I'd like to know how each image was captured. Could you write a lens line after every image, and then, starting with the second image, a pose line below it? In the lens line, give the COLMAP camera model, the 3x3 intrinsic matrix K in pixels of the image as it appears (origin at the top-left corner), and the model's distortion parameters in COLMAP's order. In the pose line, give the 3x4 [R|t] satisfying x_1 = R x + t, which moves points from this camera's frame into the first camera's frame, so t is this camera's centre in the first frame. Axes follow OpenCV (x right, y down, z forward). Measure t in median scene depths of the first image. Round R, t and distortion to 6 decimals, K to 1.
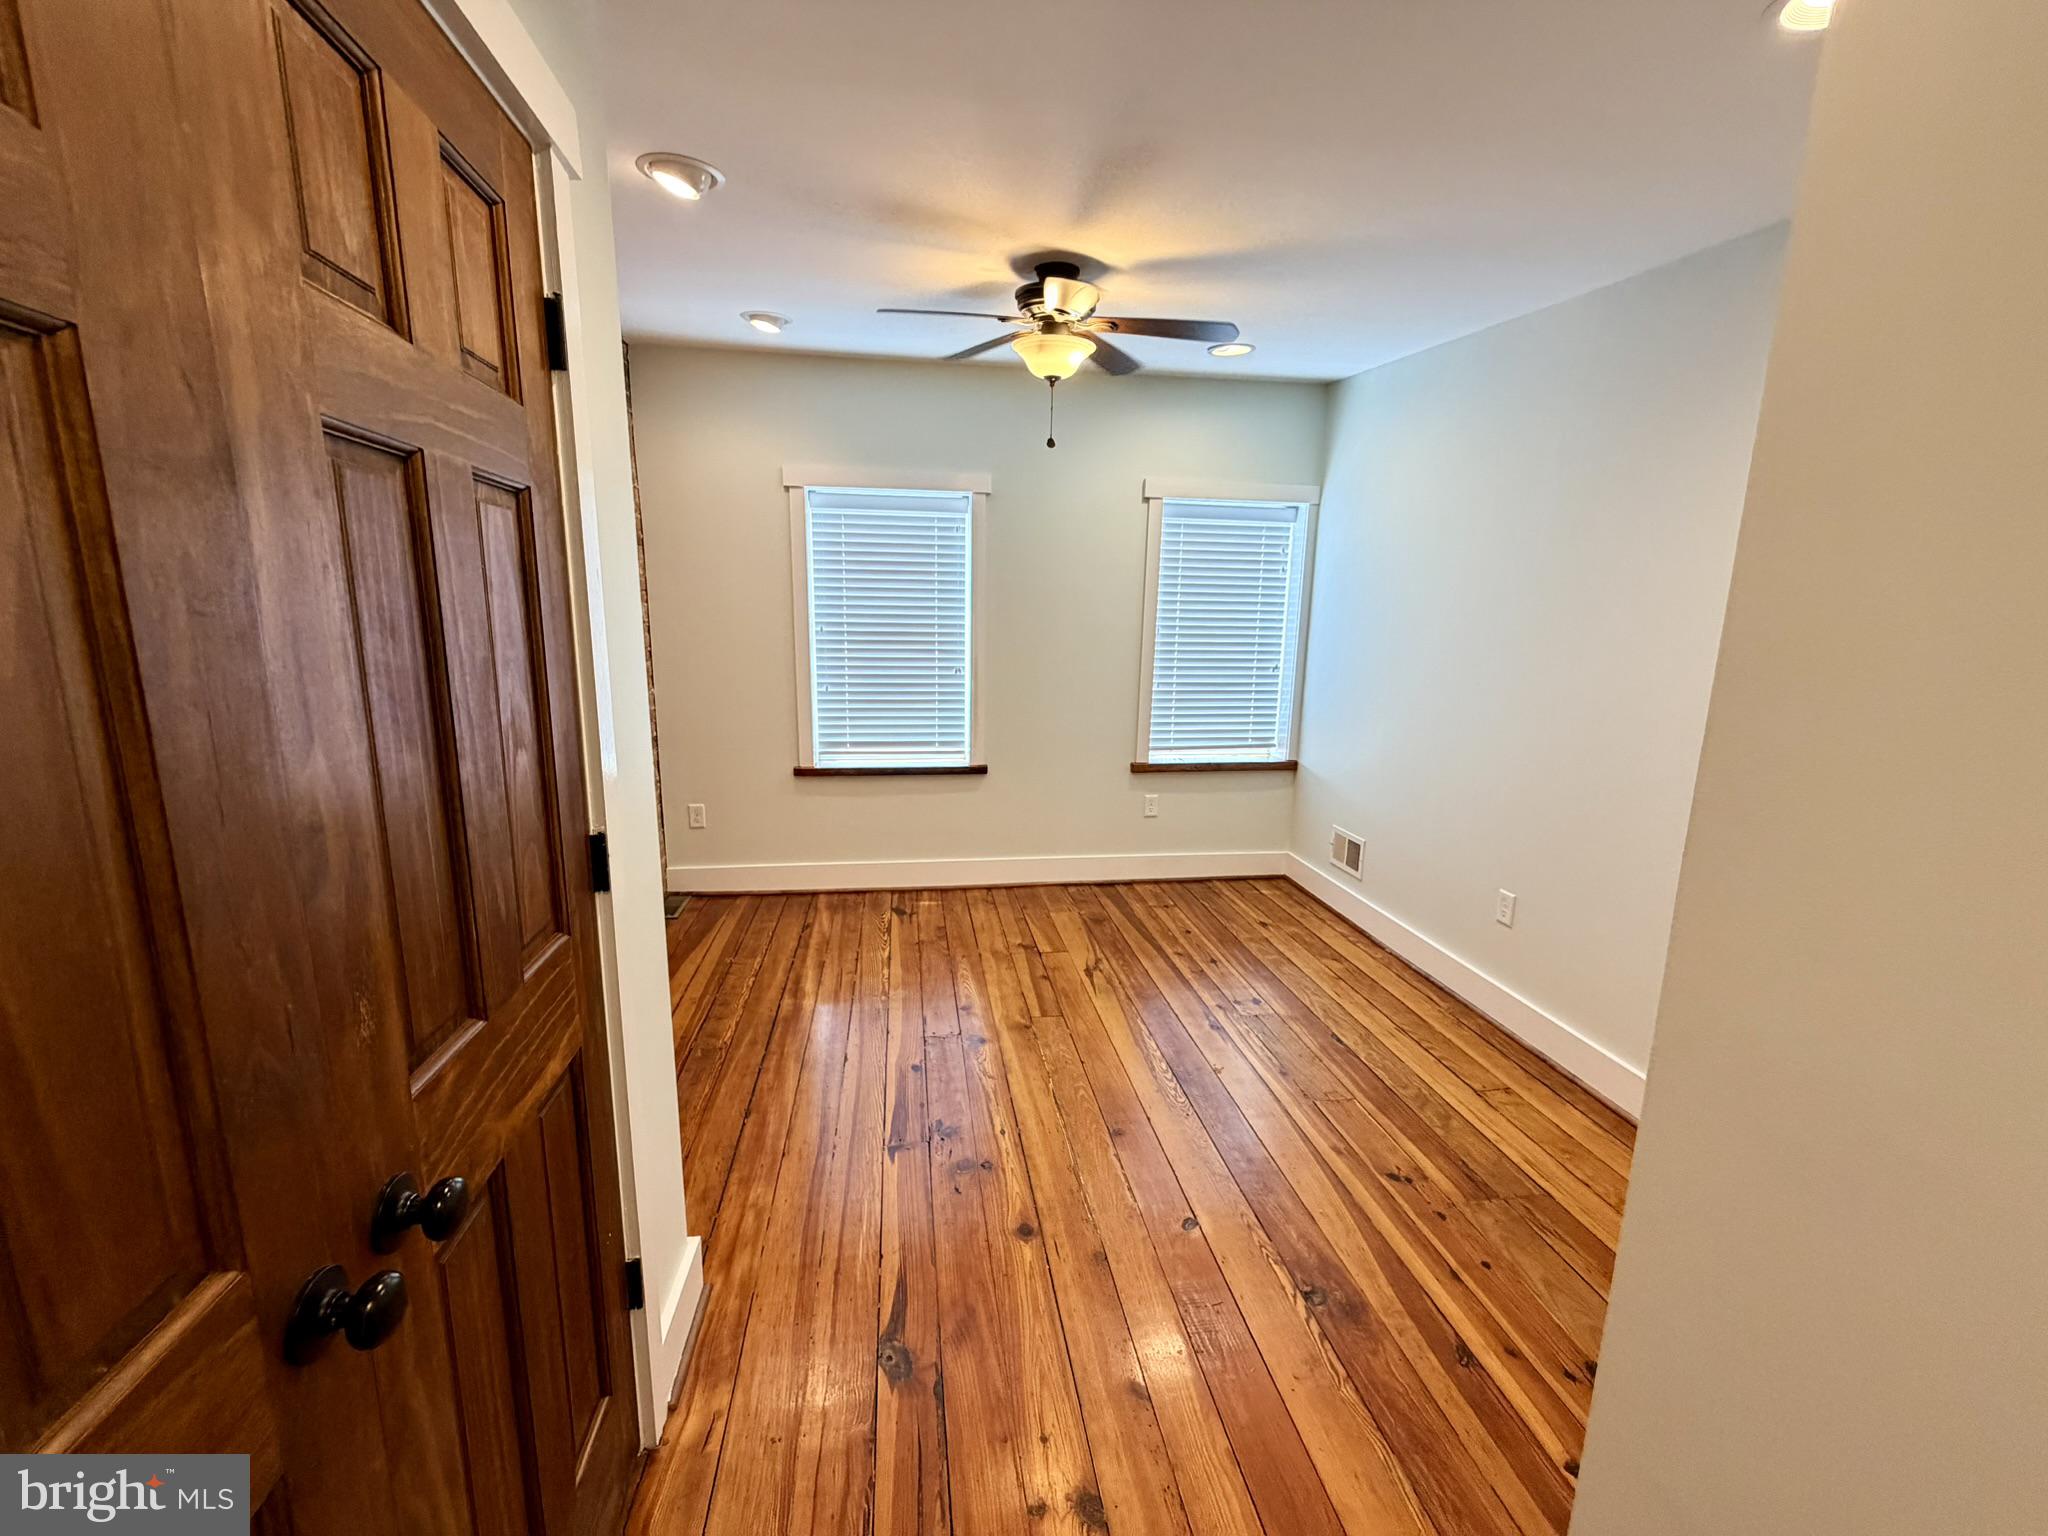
lens RADIAL K [[817.7, 0, 1020.7], [0, 817.7, 757.4], [0, 0, 1]] dist [-0.000290, 0.000119]
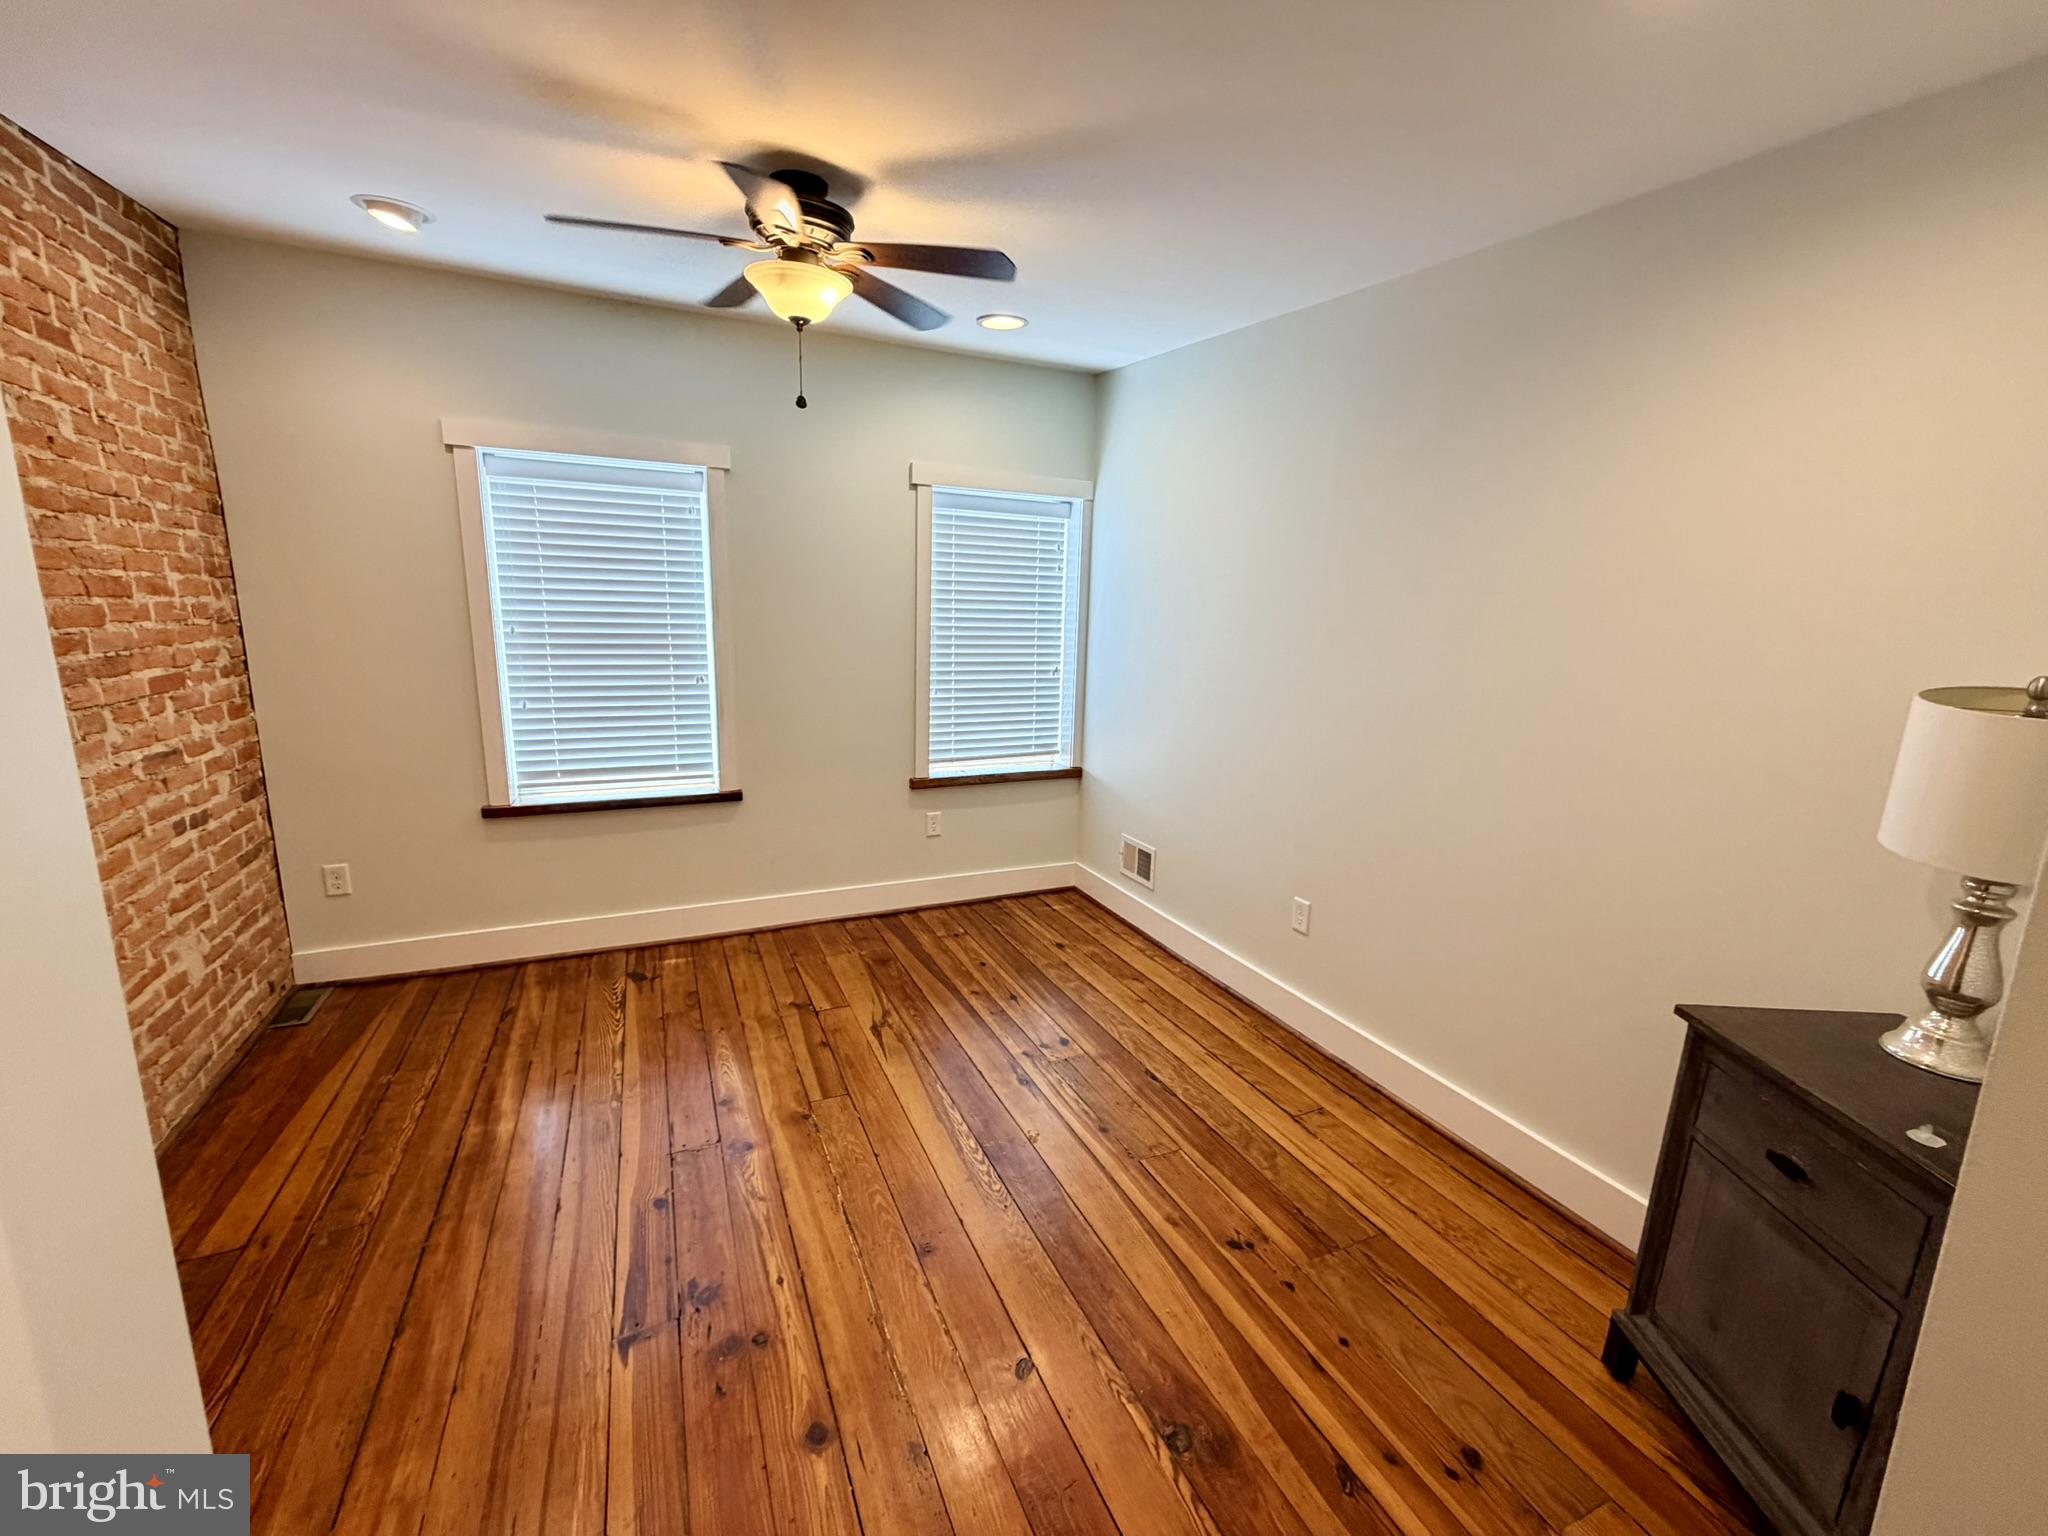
lens RADIAL K [[817.7, 0, 1022.3], [0, 817.7, 767.5], [0, 0, 1]] dist [-0.000290, 0.000119]
pose [[0.959010, -0.046600, 0.279516, 0.003257], [0.042348, 0.998877, 0.021233, -0.027850], [-0.280192, -0.008526, 0.959906, 0.139957]]
